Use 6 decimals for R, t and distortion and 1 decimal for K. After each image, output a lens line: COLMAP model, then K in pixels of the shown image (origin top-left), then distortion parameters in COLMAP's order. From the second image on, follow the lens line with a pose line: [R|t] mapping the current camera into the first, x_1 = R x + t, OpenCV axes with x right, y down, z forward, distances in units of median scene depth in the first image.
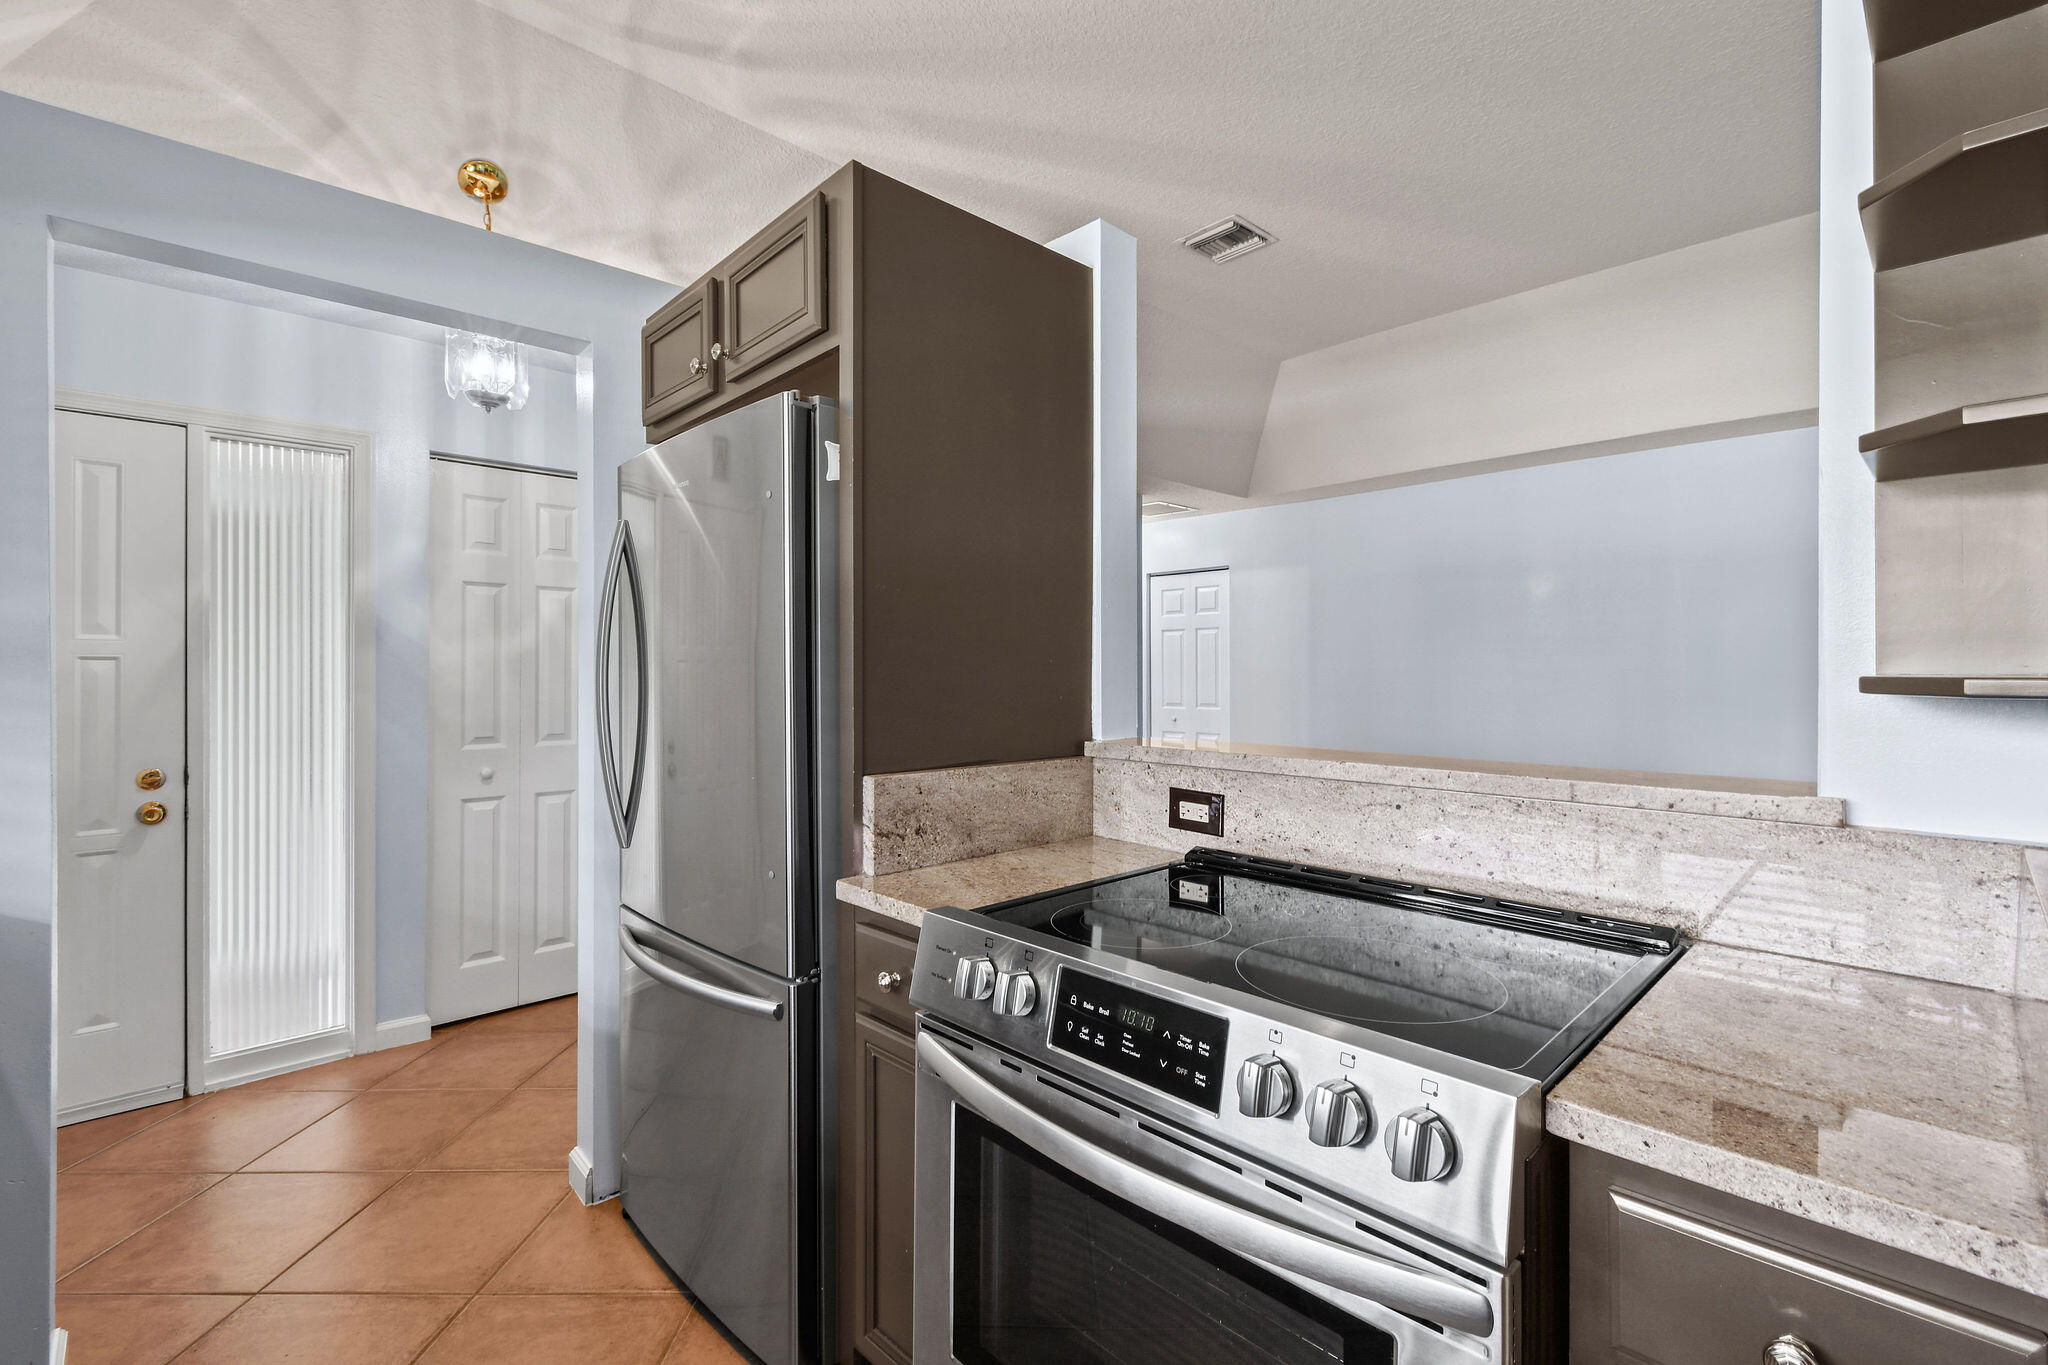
lens RADIAL K [[905.5, 0, 1043.0], [0, 905.5, 670.8], [0, 0, 1]] dist [0.000628, -0.001083]
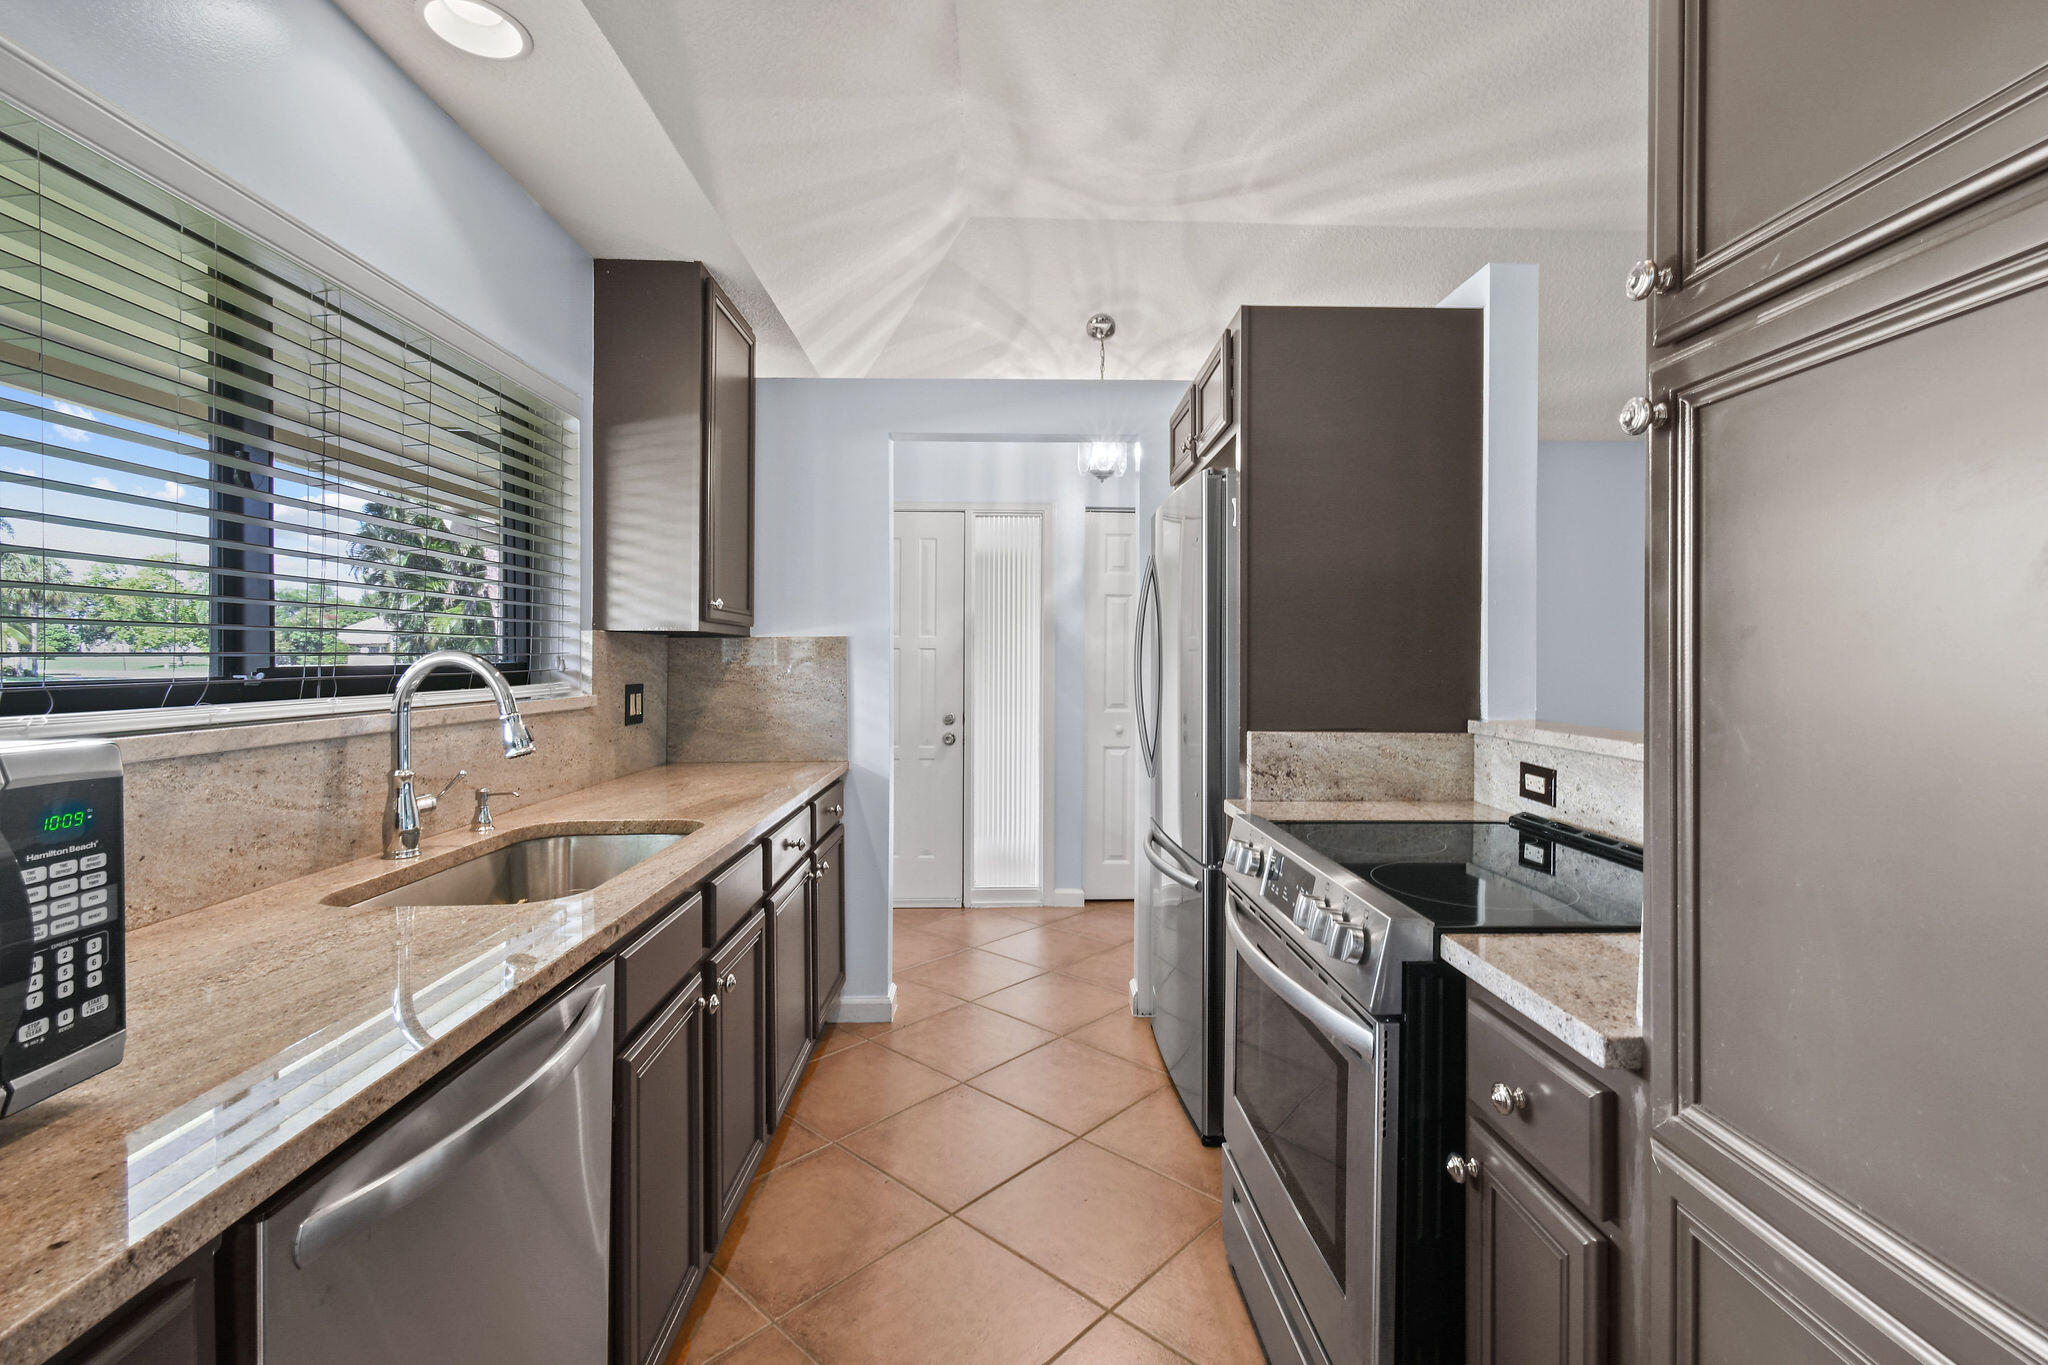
lens RADIAL K [[912.2, 0, 1026.1], [0, 912.2, 659.9], [0, 0, 1]] dist [-0.014455, -0.000119]
pose [[0.732544, 0.006106, -0.680693, 0.339761], [-0.004145, 0.999981, 0.004509, -0.001584], [0.680707, -0.000482, 0.732555, -0.193949]]
